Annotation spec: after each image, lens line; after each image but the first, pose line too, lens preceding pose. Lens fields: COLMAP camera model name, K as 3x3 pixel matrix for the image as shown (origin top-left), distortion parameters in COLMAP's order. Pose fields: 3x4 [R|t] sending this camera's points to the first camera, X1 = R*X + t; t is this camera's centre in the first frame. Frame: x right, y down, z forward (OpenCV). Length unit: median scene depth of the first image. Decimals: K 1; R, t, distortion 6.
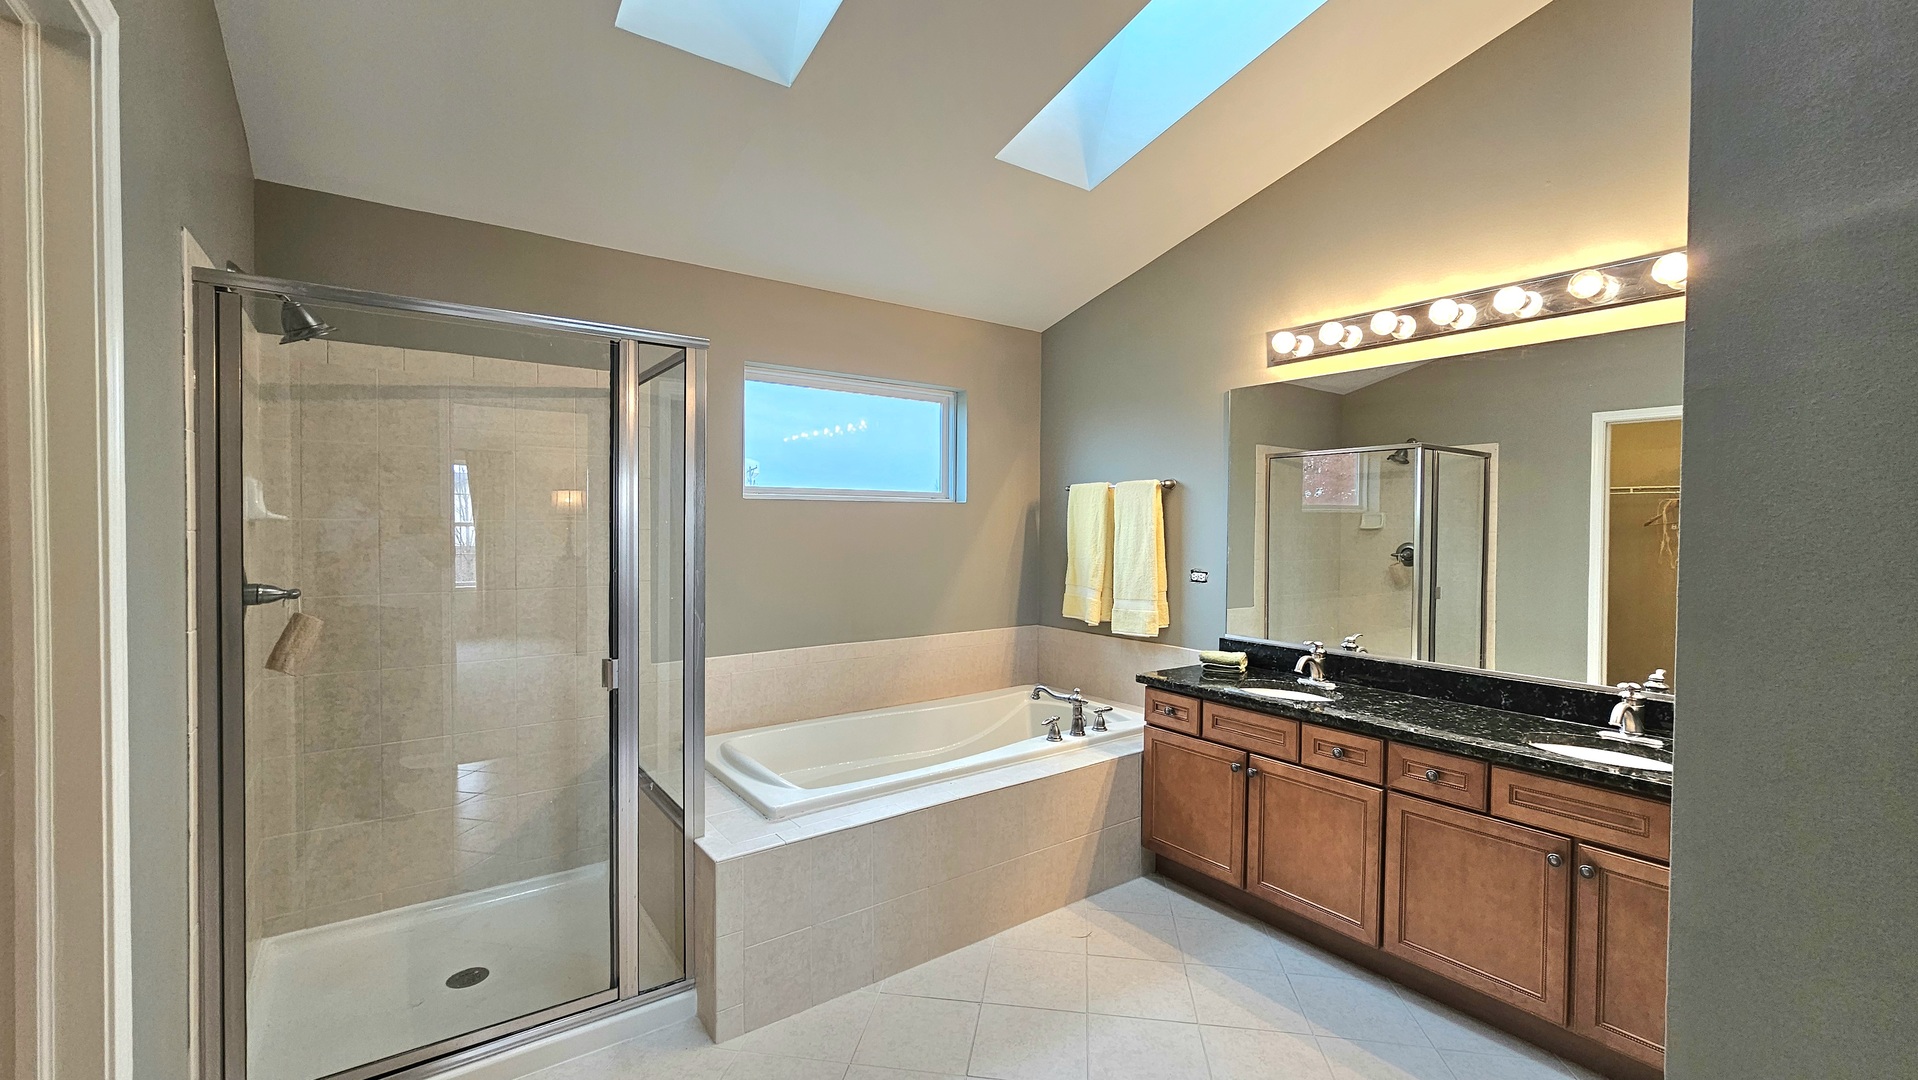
lens RADIAL K [[783.4, 0, 954.9], [0, 783.4, 538.0], [0, 0, 1]] dist [-0.003384, 0.001115]
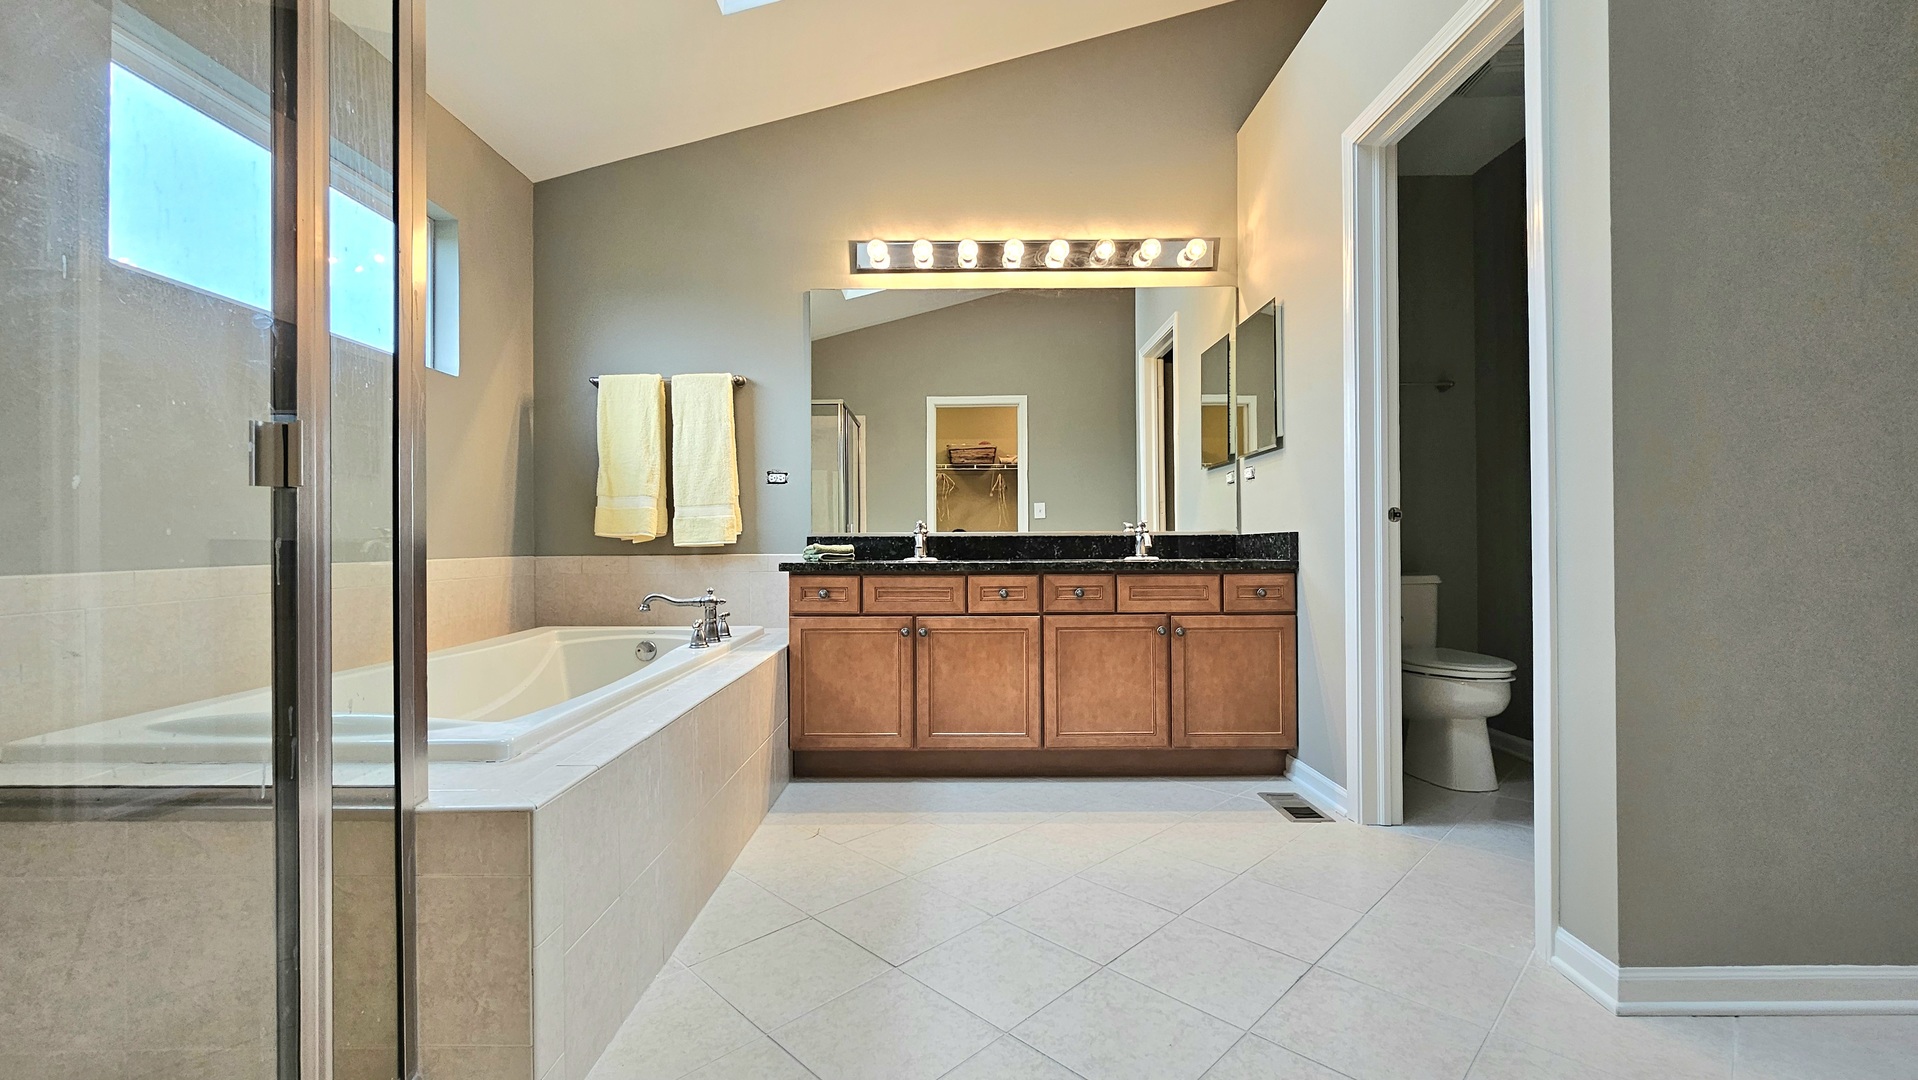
lens RADIAL K [[783.4, 0, 958.7], [0, 783.4, 537.5], [0, 0, 1]] dist [-0.003384, 0.001115]
pose [[0.599044, -0.009229, 0.800663, -0.417912], [0.025202, 0.999655, -0.007333, 0.172210], [-0.800319, 0.024571, 0.599070, 0.309861]]
